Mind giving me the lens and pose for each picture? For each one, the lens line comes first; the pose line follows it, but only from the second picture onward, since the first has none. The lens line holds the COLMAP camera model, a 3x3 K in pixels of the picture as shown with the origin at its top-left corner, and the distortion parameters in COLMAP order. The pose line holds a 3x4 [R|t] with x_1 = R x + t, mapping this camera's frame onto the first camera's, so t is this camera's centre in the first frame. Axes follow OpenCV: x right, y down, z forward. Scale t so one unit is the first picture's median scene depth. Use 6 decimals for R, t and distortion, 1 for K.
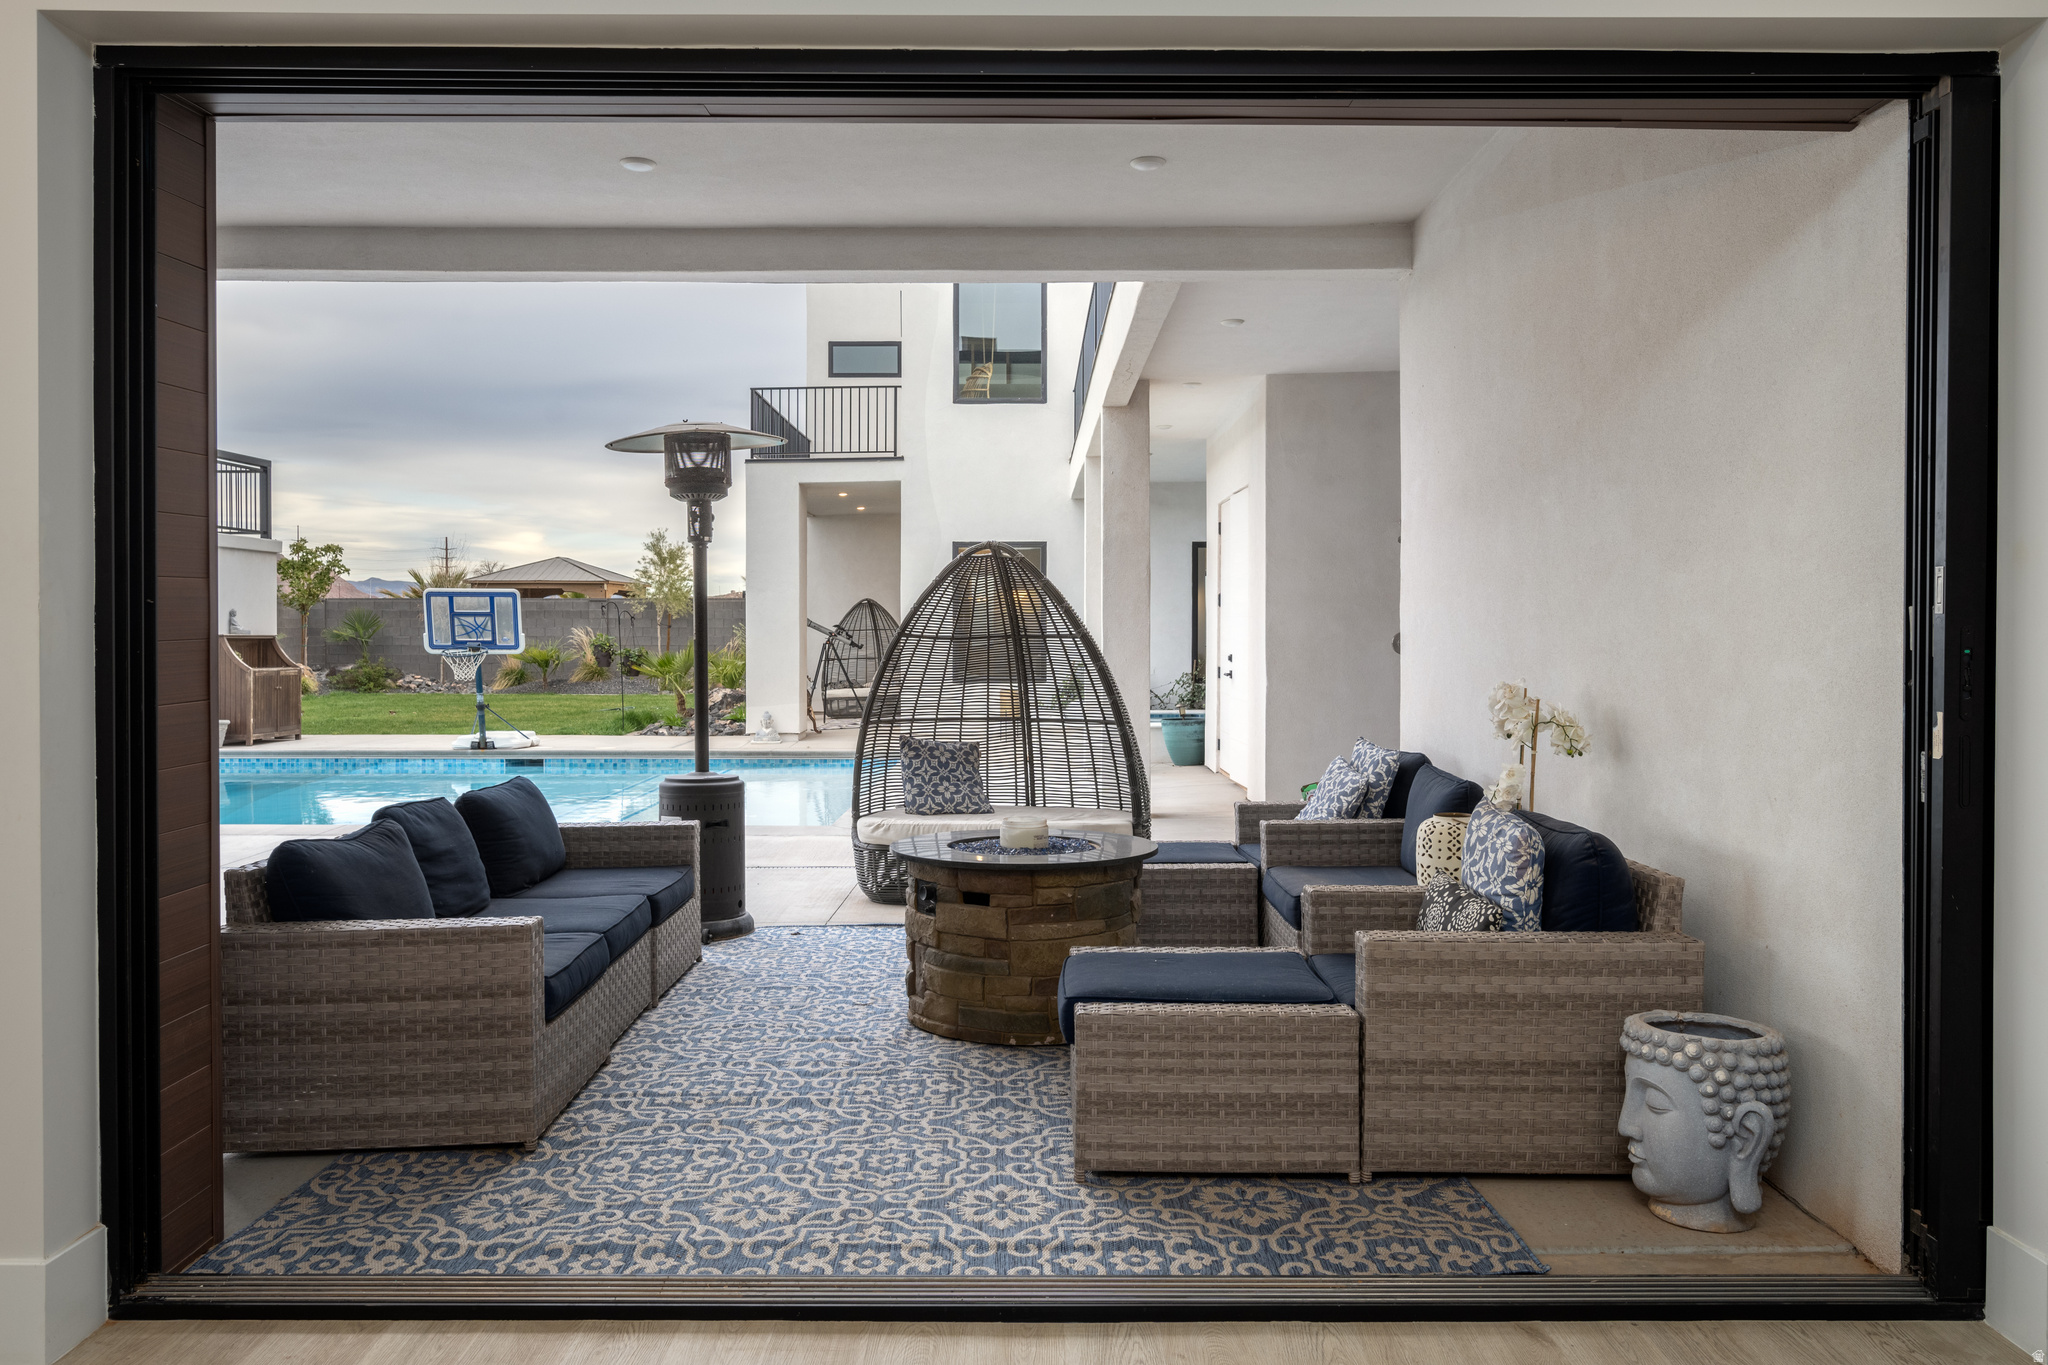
lens RADIAL K [[1430.8, 0, 1018.4], [0, 1430.8, 645.9], [0, 0, 1]] dist [-0.002293, -0.000072]
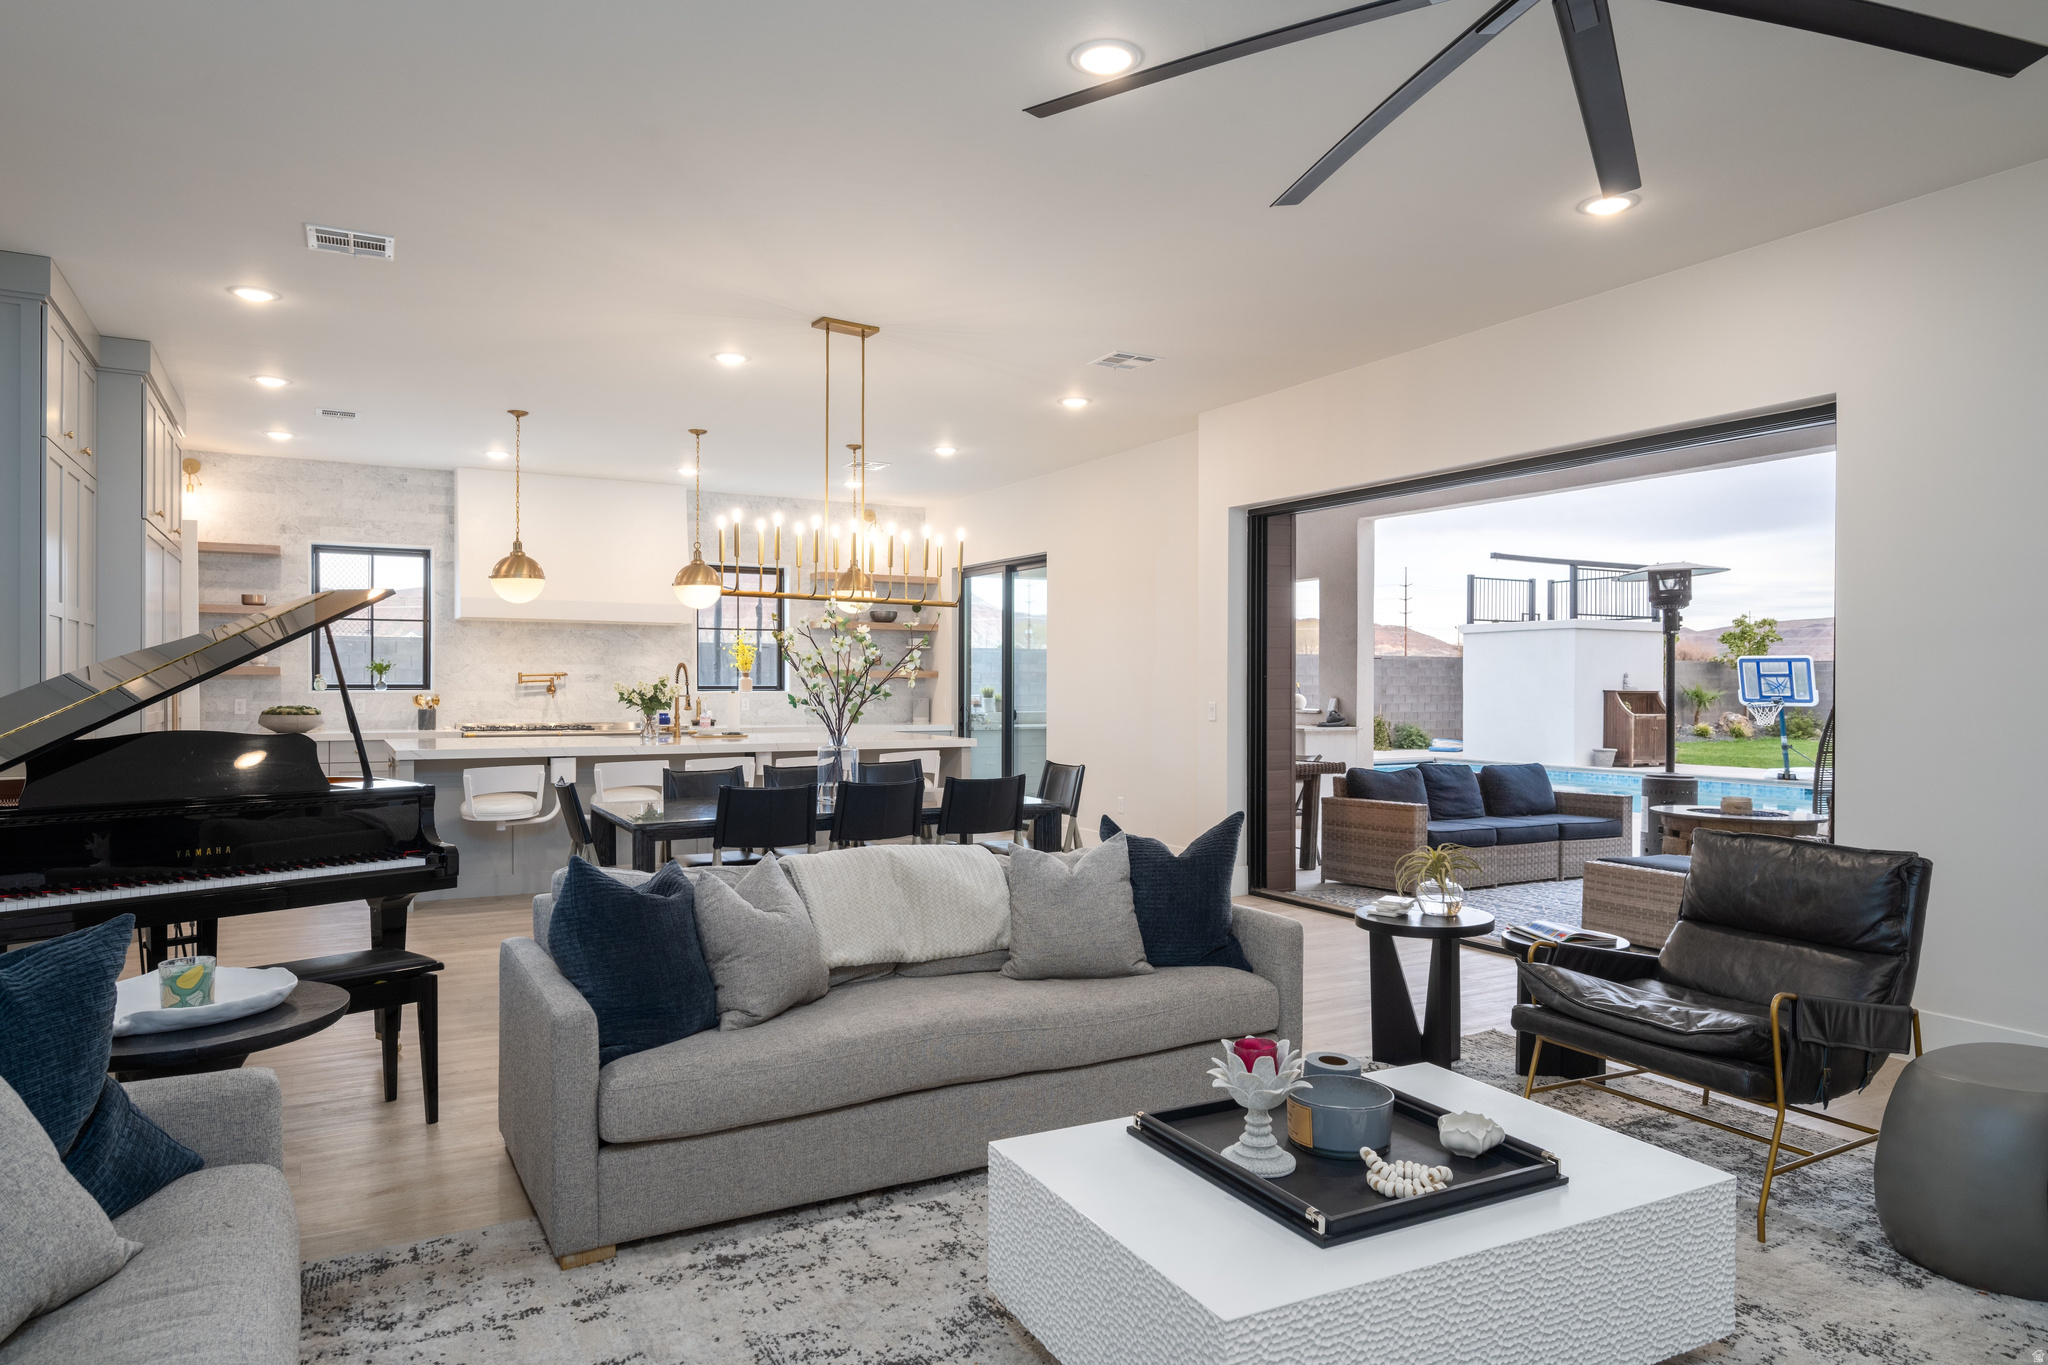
lens RADIAL K [[1267.6, 0, 1025.3], [0, 1267.6, 686.7], [0, 0, 1]] dist [0.003058, 0.000233]
pose [[0.480584, 0.003159, -0.876943, 0.305332], [-0.013906, 0.999895, -0.004019, 0.002164], [0.876839, 0.014126, 0.480577, -0.156877]]
